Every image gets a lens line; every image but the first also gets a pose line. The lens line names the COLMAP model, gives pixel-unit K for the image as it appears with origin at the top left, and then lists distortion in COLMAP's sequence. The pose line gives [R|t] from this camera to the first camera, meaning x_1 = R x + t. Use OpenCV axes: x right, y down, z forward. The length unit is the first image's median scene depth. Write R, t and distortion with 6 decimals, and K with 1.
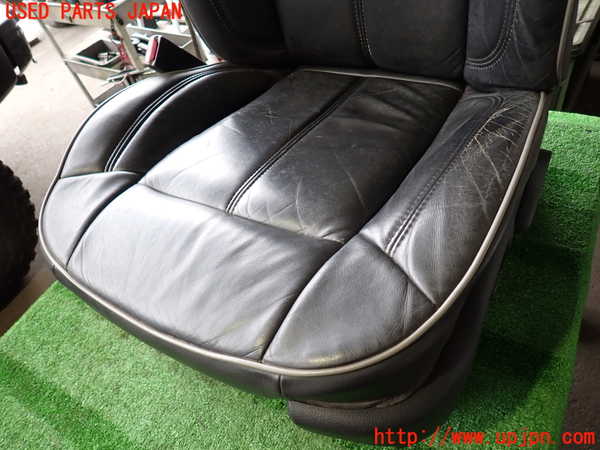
lens RADIAL K [[443.0, 0, 300.0], [0, 443.0, 225.0], [0, 0, 1]] dist [-0.000963, -0.008975]
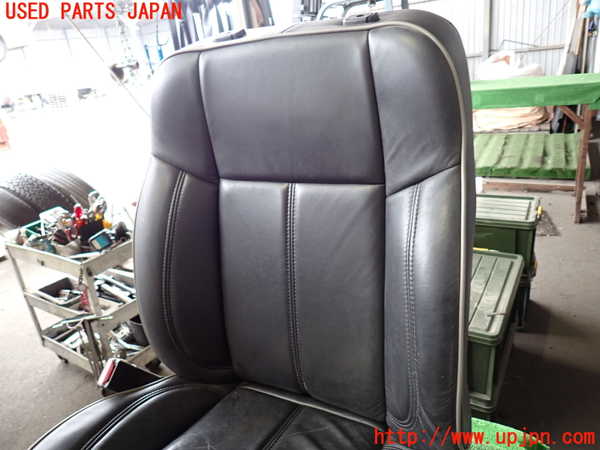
lens RADIAL K [[443.0, 0, 300.0], [0, 443.0, 225.0], [0, 0, 1]] dist [-0.000963, -0.008975]
pose [[0.992554, 0.090636, 0.081374, 0.005040], [-0.042553, 0.883988, -0.465568, -0.082853], [-0.114131, 0.458639, 0.881263, -0.066105]]
